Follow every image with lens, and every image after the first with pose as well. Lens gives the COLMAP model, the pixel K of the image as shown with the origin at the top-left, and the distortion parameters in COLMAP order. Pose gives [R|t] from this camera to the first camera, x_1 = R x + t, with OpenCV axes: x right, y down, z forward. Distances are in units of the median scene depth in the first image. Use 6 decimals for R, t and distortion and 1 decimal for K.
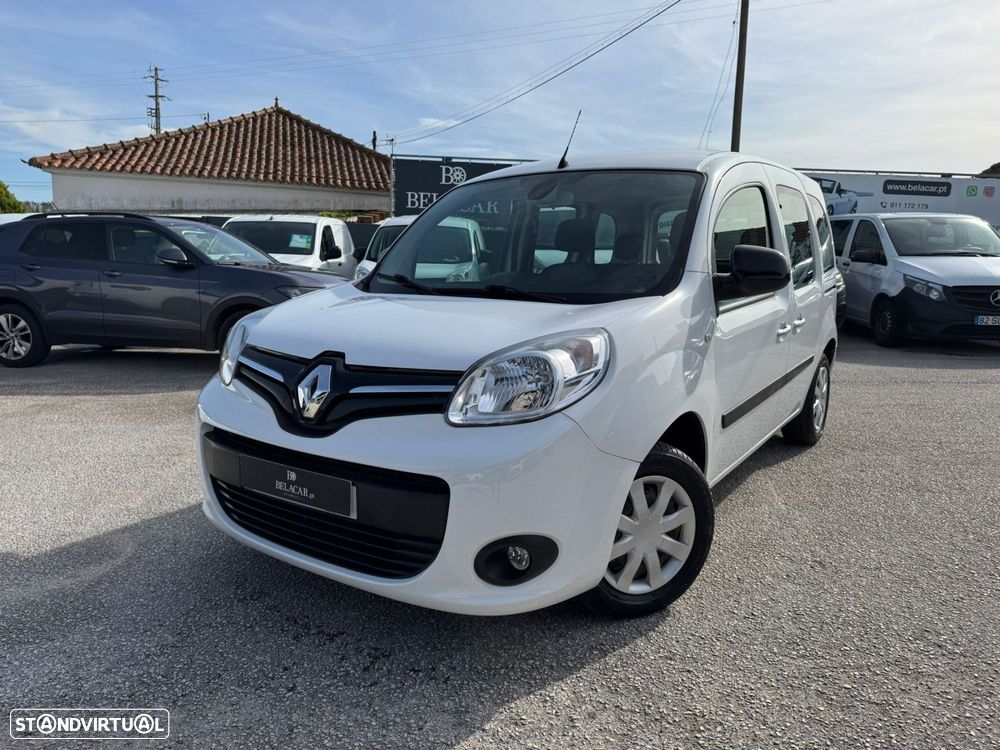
lens RADIAL K [[708.7, 0, 512.5], [0, 708.7, 376.4], [0, 0, 1]] dist [0.031449, -0.045665]
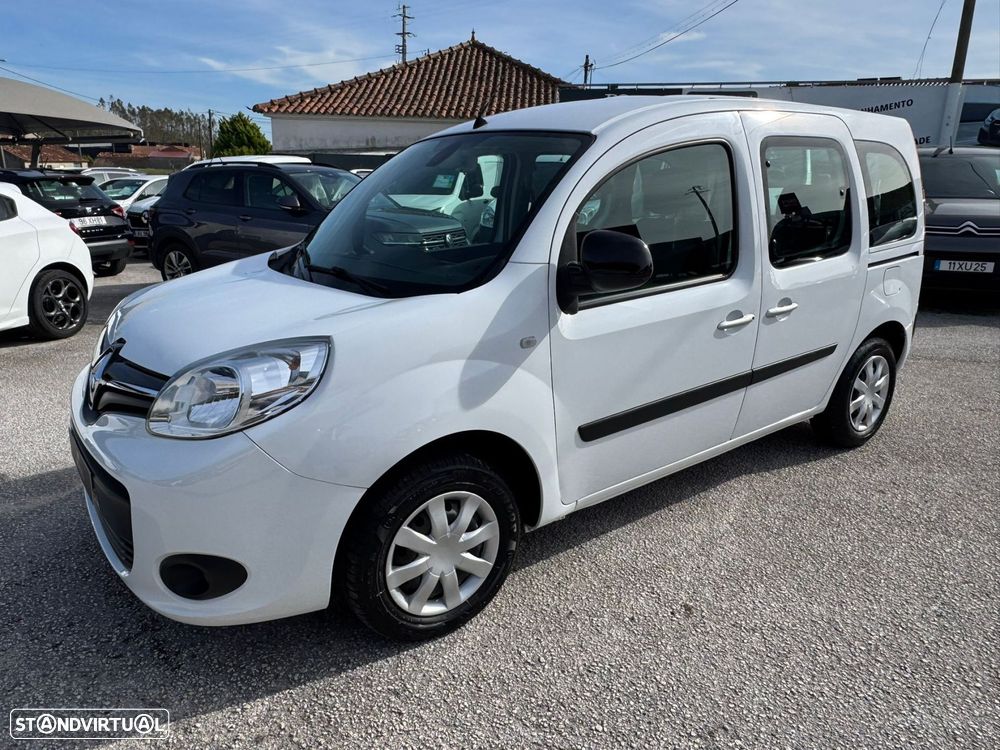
lens RADIAL K [[696.1, 0, 500.0], [0, 696.1, 375.0], [0, 0, 1]] dist [0.000105, -0.000128]
pose [[0.942532, 0.082572, -0.323752, 0.095751], [-0.048222, 0.992454, 0.112735, -0.019945], [0.330617, -0.090644, 0.939402, 0.035668]]
